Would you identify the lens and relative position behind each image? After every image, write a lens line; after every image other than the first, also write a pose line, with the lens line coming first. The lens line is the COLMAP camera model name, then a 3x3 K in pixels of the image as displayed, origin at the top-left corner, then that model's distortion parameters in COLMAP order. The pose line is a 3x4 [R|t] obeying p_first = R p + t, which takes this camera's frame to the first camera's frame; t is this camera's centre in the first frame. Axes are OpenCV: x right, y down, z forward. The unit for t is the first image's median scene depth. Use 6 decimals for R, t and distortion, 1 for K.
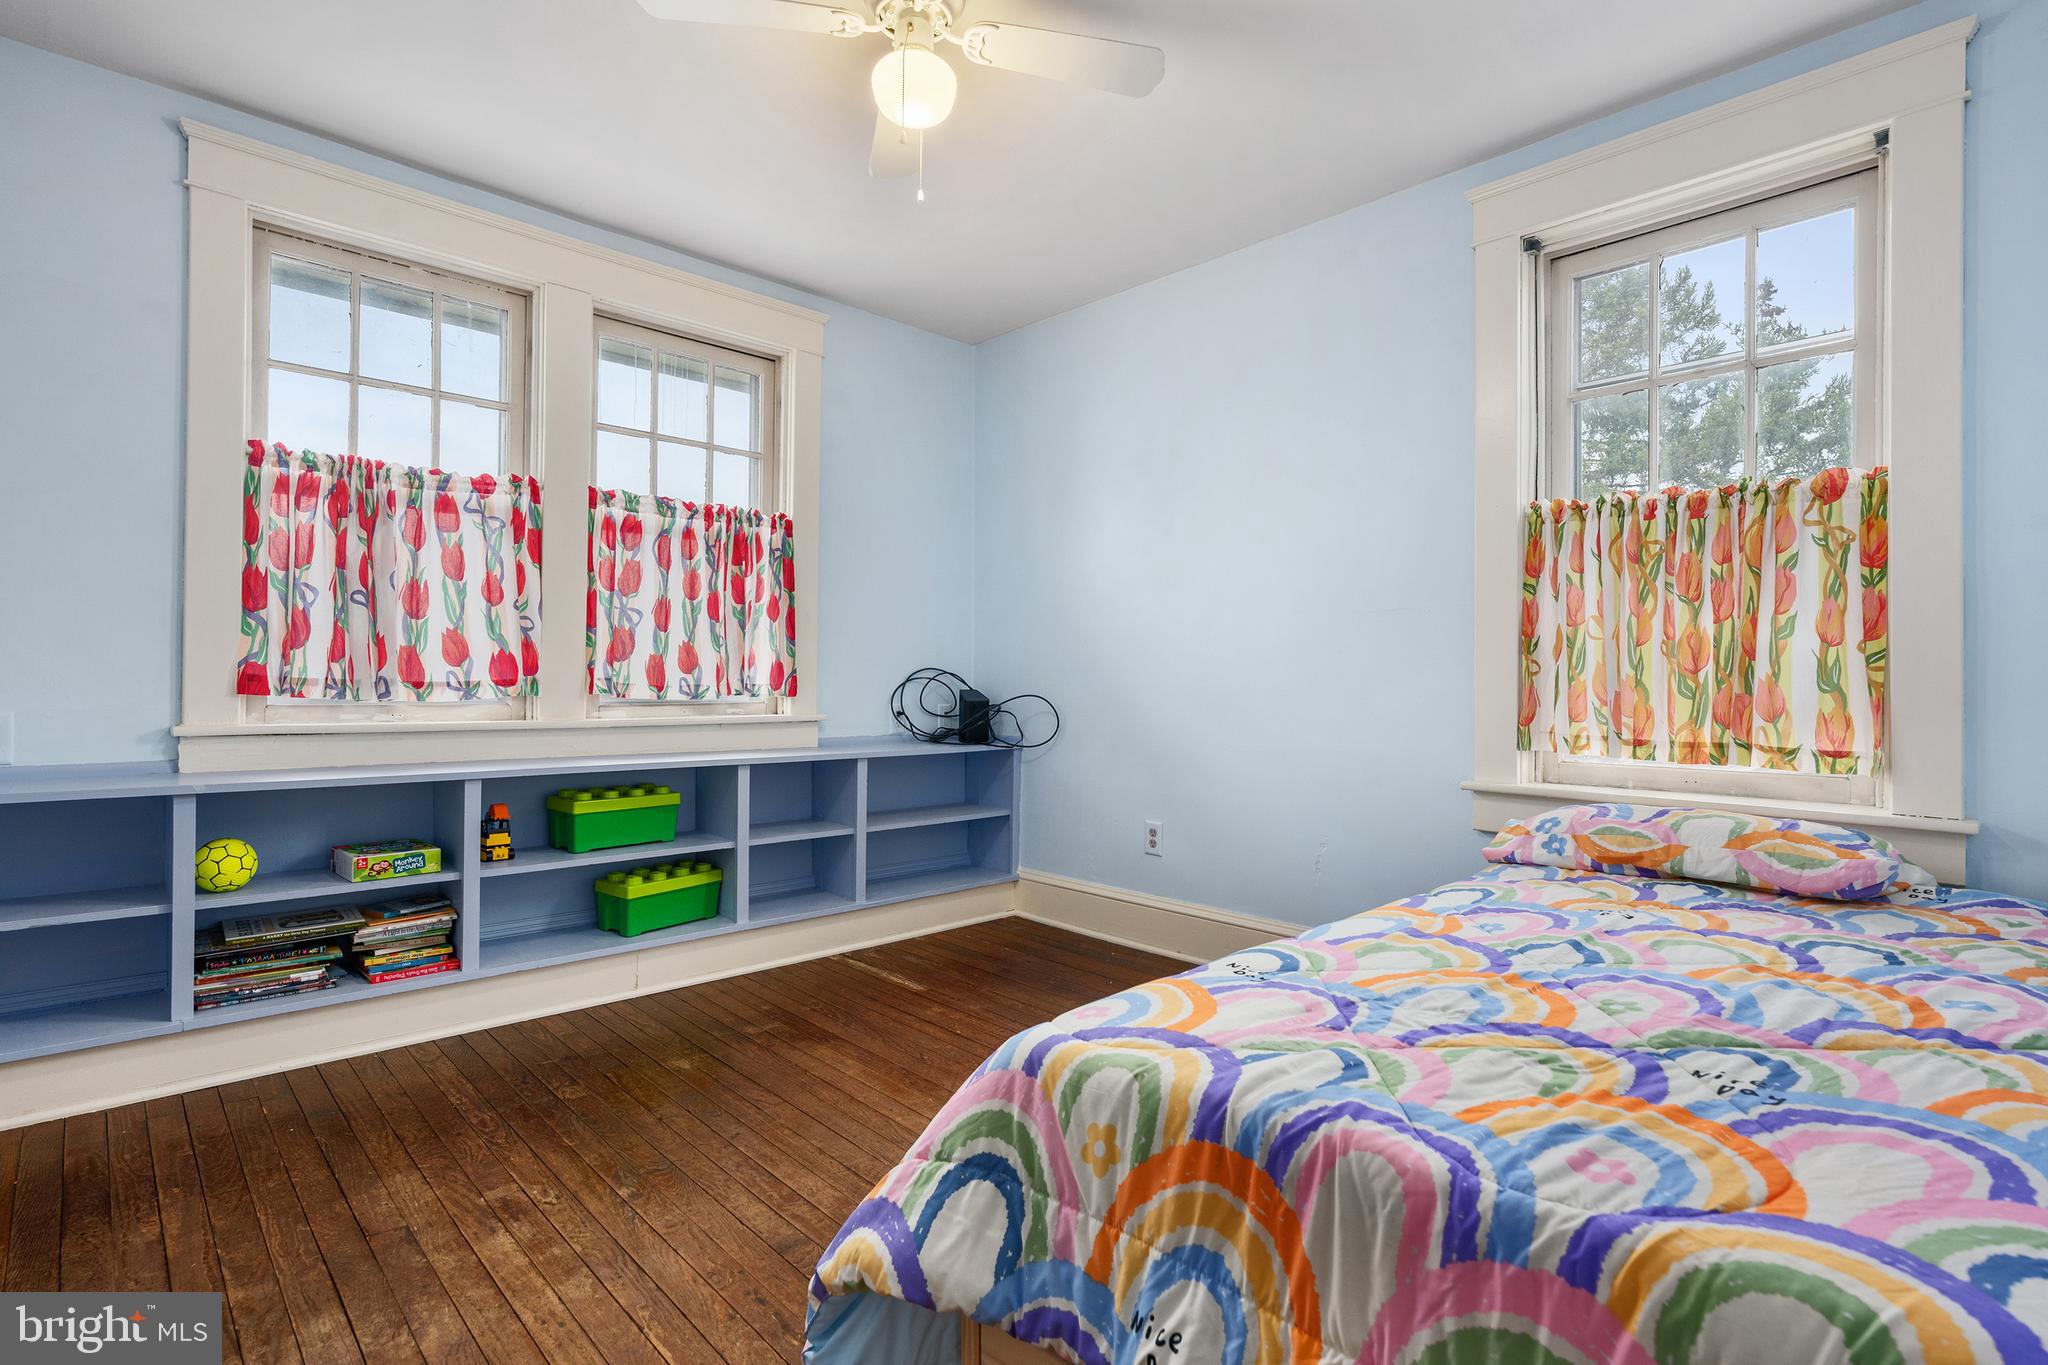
lens RADIAL K [[992.9, 0, 1018.2], [0, 992.9, 704.5], [0, 0, 1]] dist [0.000319, 0.000461]
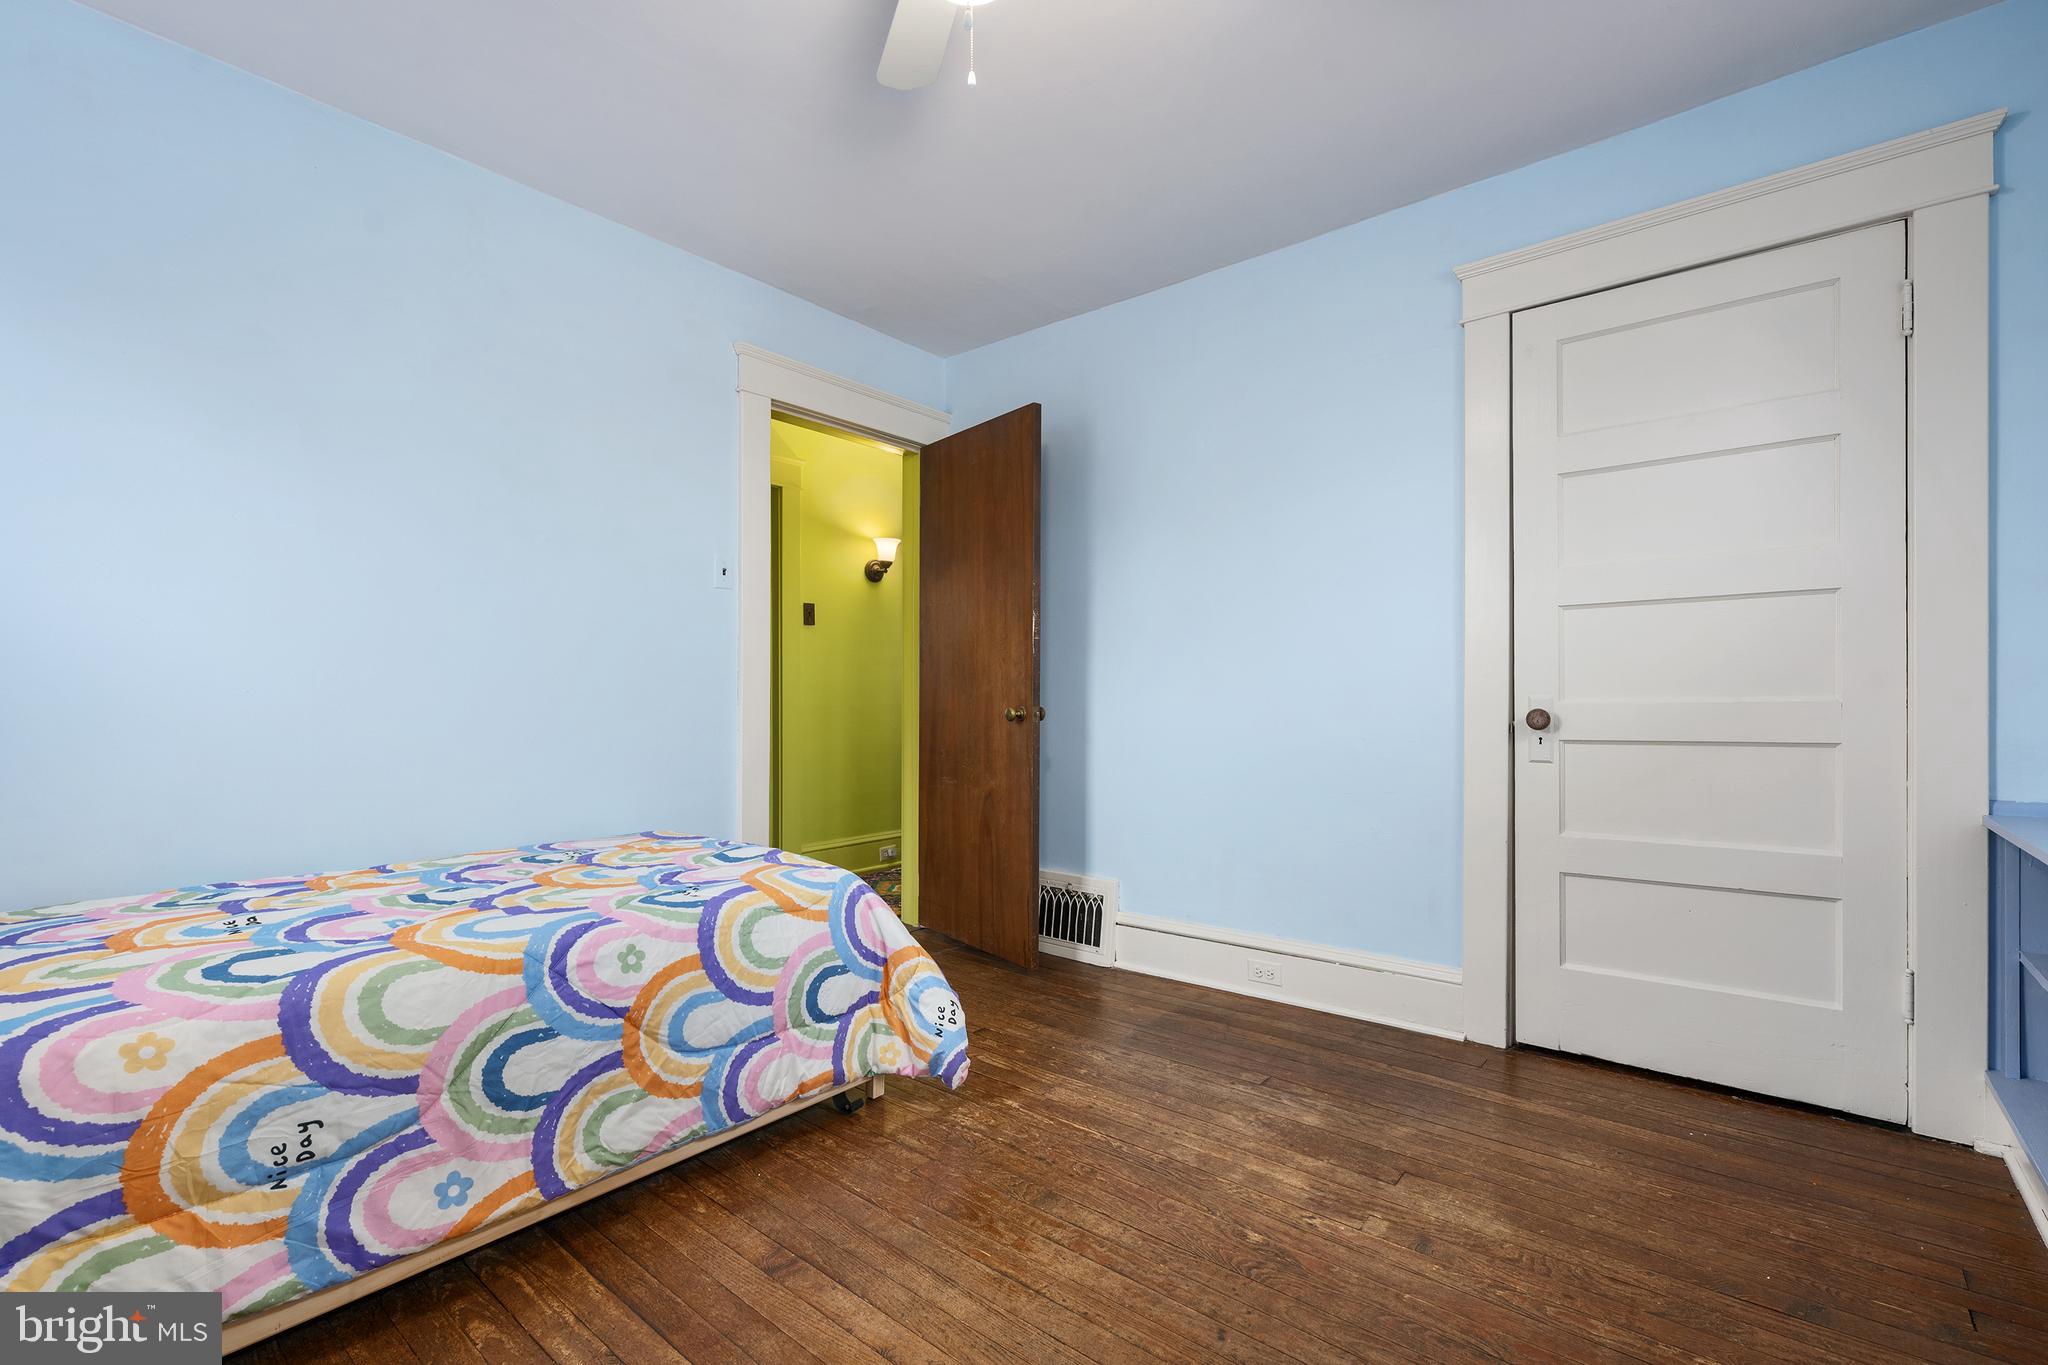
lens RADIAL K [[914.3, 0, 1024.0], [0, 914.3, 682.5], [0, 0, 1]] dist [-0.000087, -0.000063]
pose [[-0.993031, -0.010888, -0.117348, -0.073698], [-0.011876, 0.999900, 0.007725, -0.041540], [0.117252, 0.009065, -0.993061, 1.903871]]
